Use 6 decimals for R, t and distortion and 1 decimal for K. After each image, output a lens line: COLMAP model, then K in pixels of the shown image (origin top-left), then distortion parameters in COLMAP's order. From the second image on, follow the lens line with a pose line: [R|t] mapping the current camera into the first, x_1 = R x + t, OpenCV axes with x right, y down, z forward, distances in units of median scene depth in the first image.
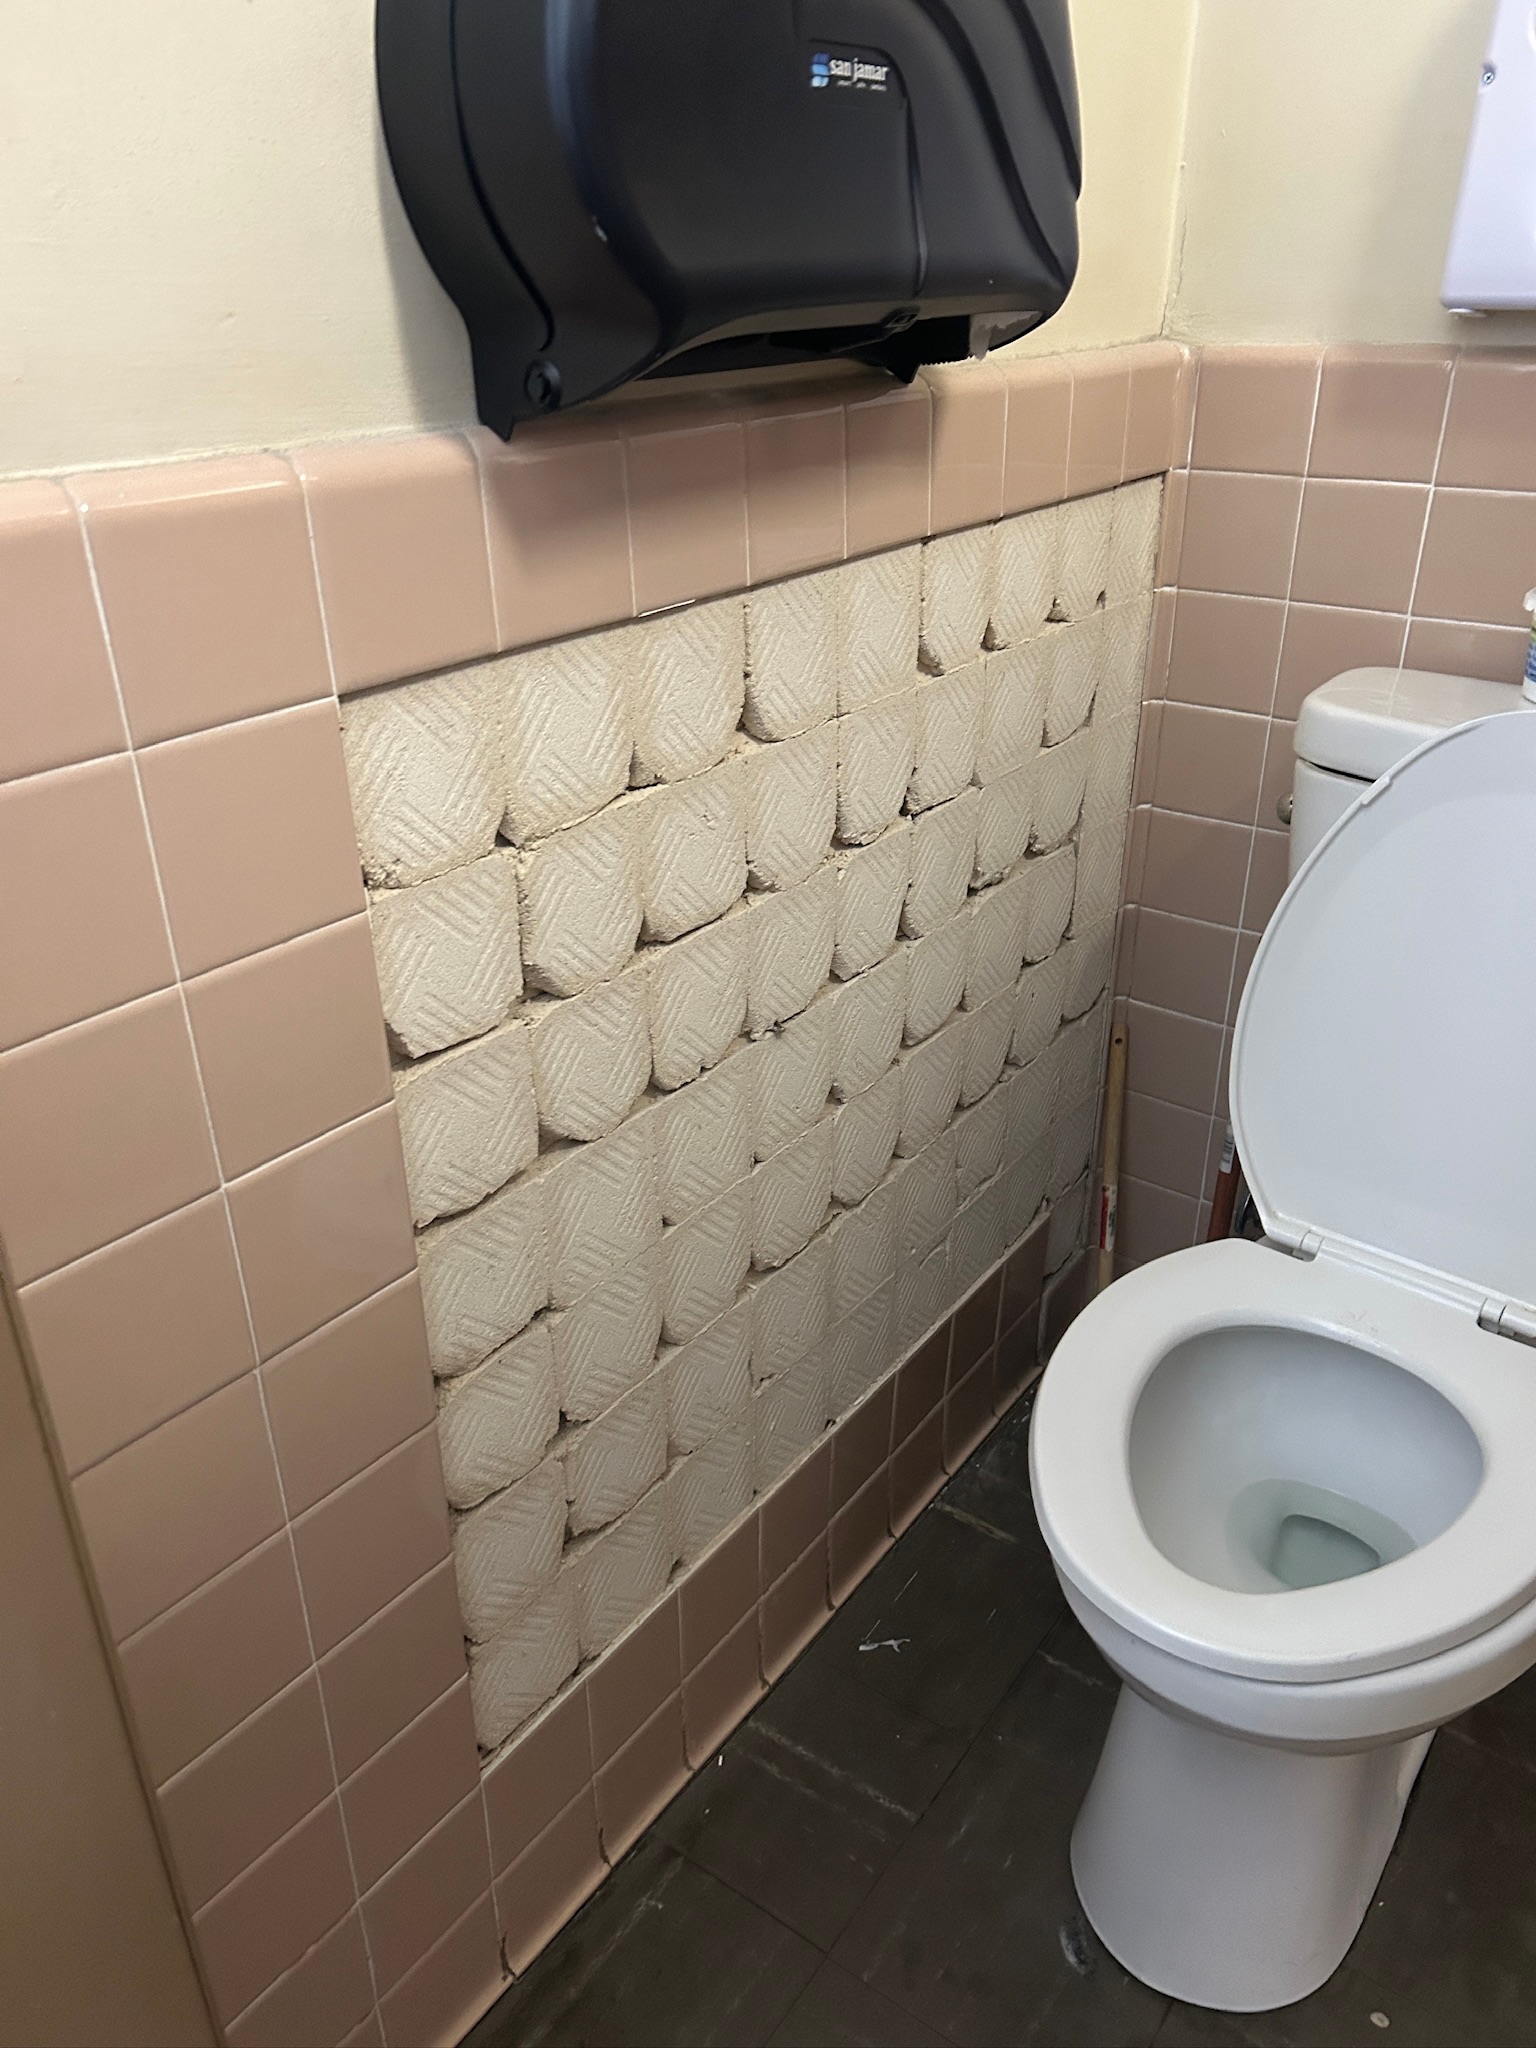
lens RADIAL K [[1524.5, 0, 768.0], [0, 1524.5, 1024.0], [0, 0, 1]] dist [0.063378, -0.074166]
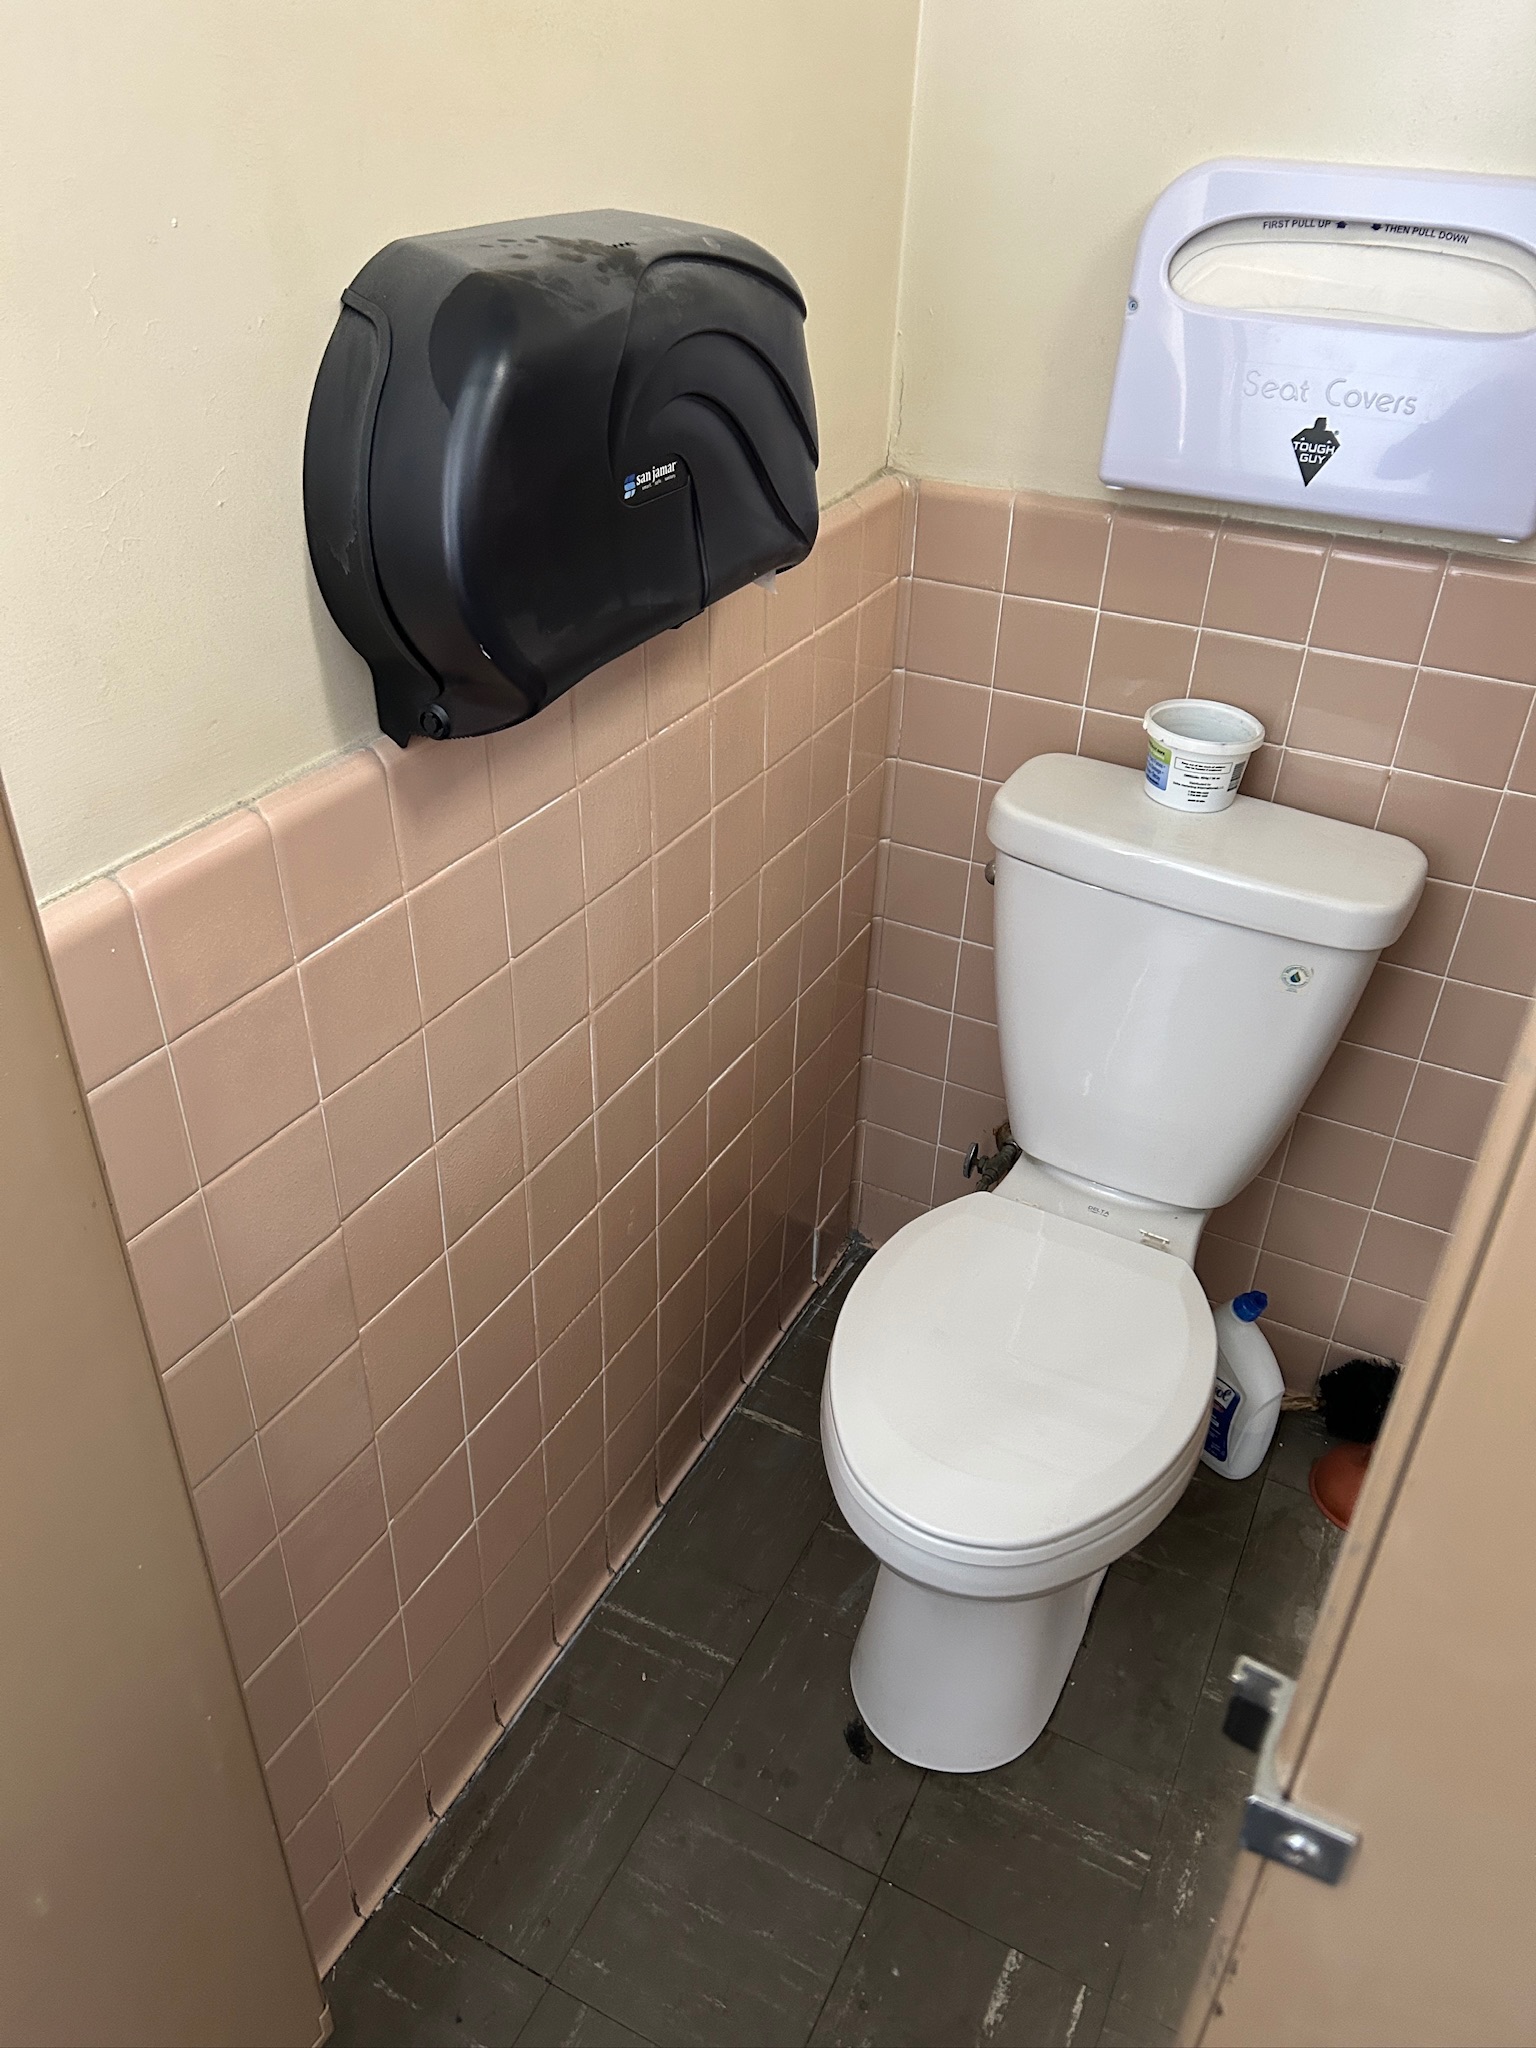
lens RADIAL K [[1524.5, 0, 768.0], [0, 1524.5, 1024.0], [0, 0, 1]] dist [0.063378, -0.074166]
pose [[0.987180, -0.054096, 0.150161, -0.056076], [0.036966, 0.992722, 0.114614, -0.223185], [-0.155268, -0.107594, 0.981996, -0.298574]]
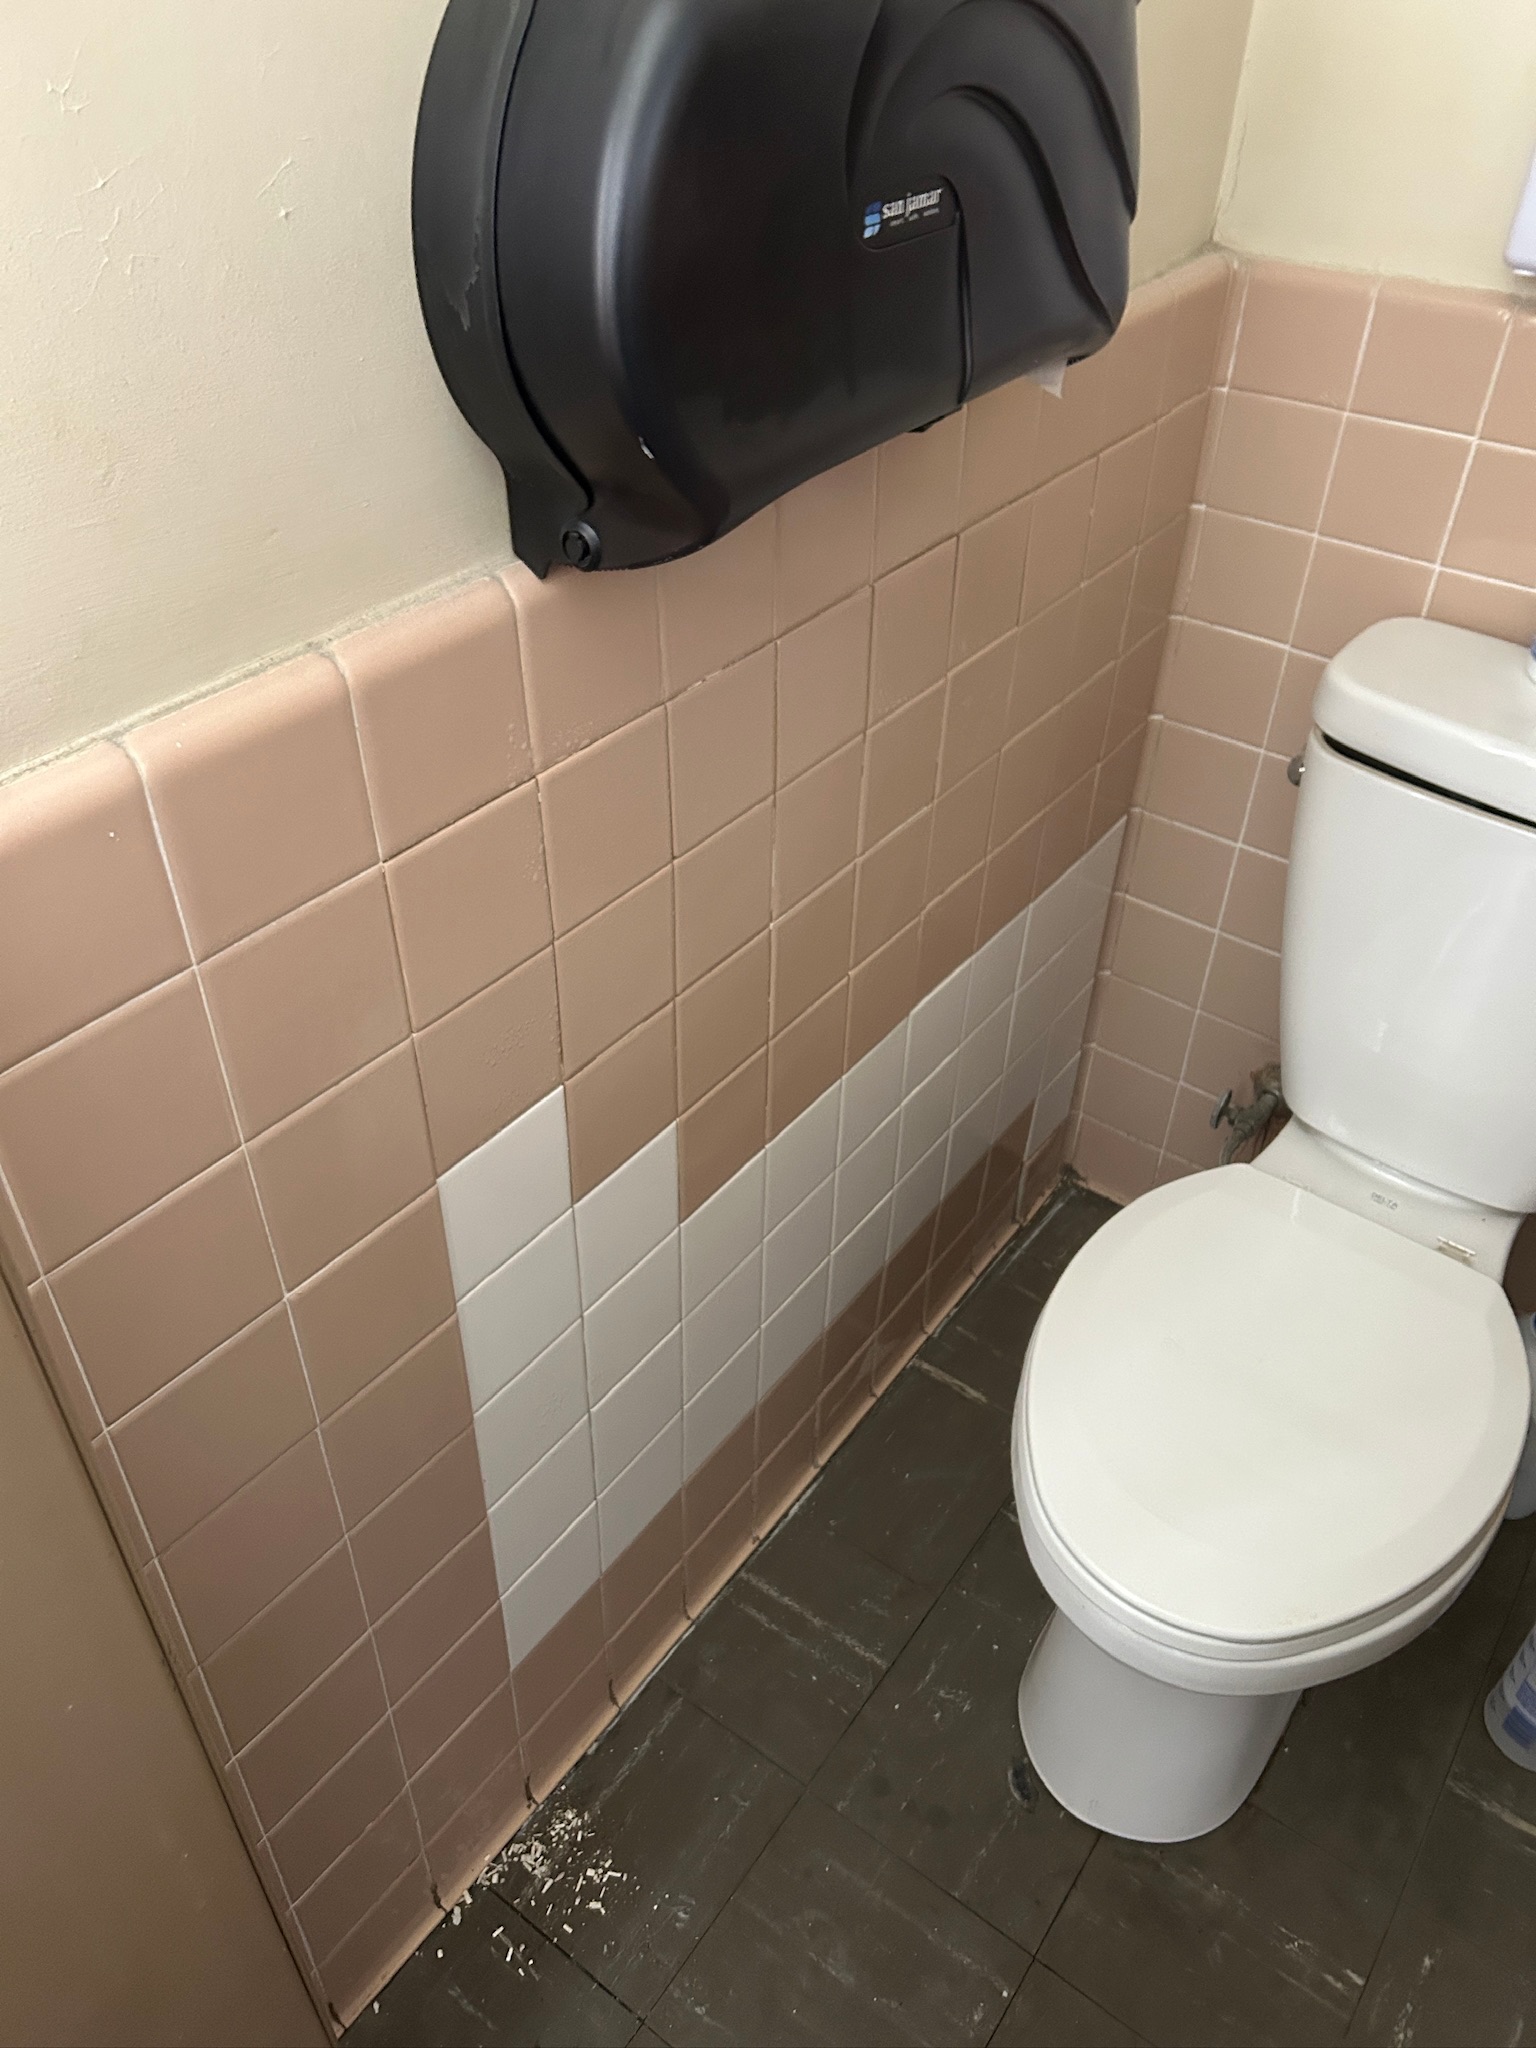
lens RADIAL K [[1539.4, 0, 770.4], [0, 1539.4, 992.1], [0, 0, 1]] dist [0.041980, -0.049761]
pose [[0.999601, 0.024285, 0.014406, -0.023886], [-0.026646, 0.980103, 0.196695, -0.251115], [-0.009342, -0.197001, 0.980359, -0.028405]]
